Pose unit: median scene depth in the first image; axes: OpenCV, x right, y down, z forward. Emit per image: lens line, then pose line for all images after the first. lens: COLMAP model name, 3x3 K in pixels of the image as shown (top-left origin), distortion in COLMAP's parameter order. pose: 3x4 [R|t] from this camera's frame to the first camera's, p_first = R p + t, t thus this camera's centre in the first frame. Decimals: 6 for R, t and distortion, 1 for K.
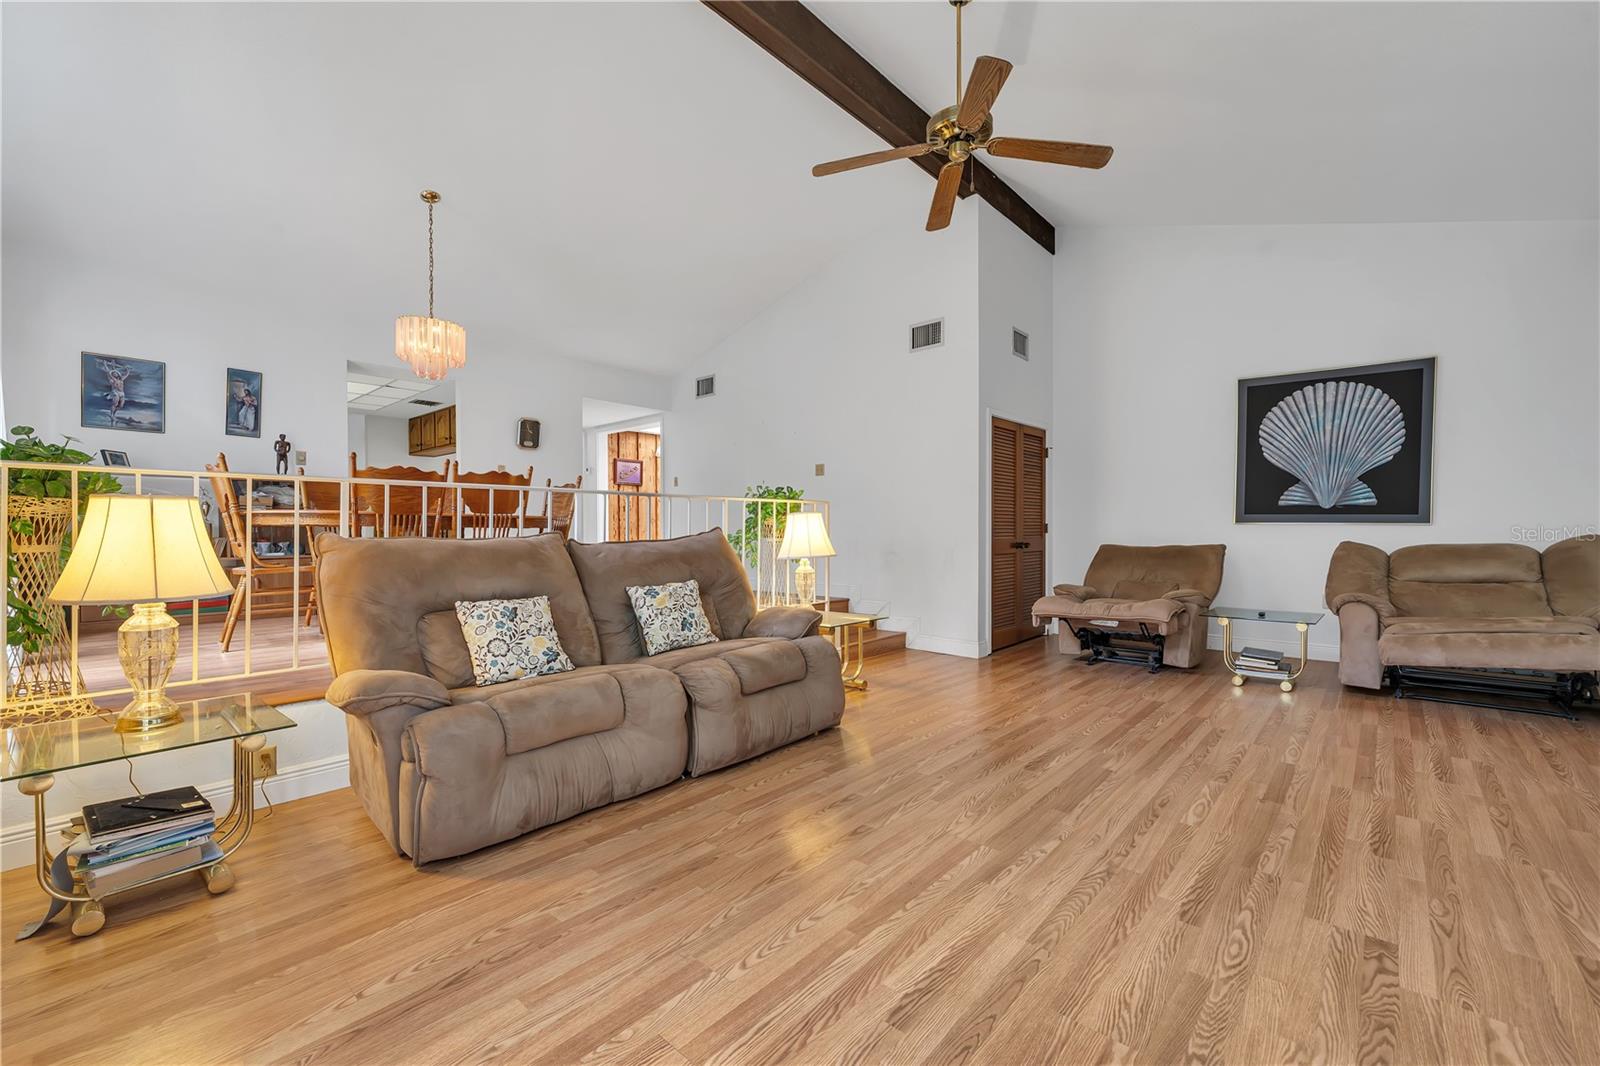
lens RADIAL K [[655.5, 0, 807.5], [0, 655.5, 536.6], [0, 0, 1]] dist [0.000305, -0.000006]
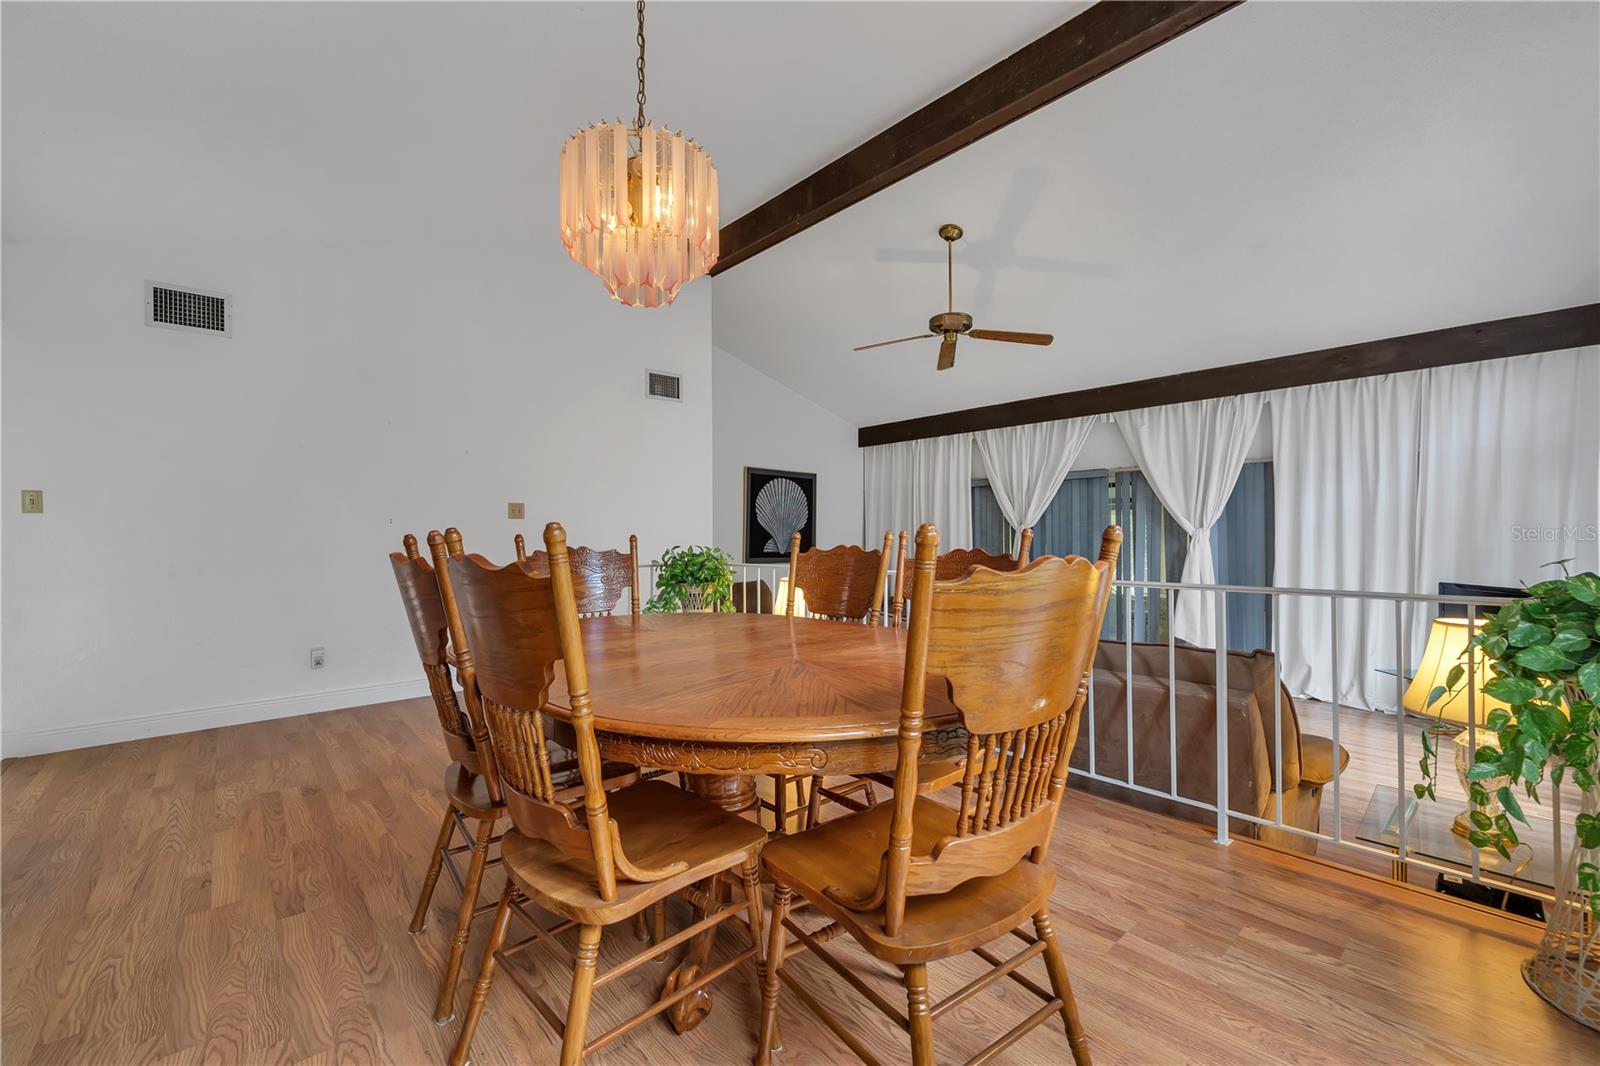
lens RADIAL K [[650.4, 0, 800.0], [0, 650.4, 533.0], [0, 0, 1]] dist [-0.001203, -0.000192]
pose [[0.116706, 0.002237, 0.993164, -1.481204], [0.019087, 0.999808, -0.004495, -0.156248], [-0.992983, 0.019482, 0.116640, 1.350675]]
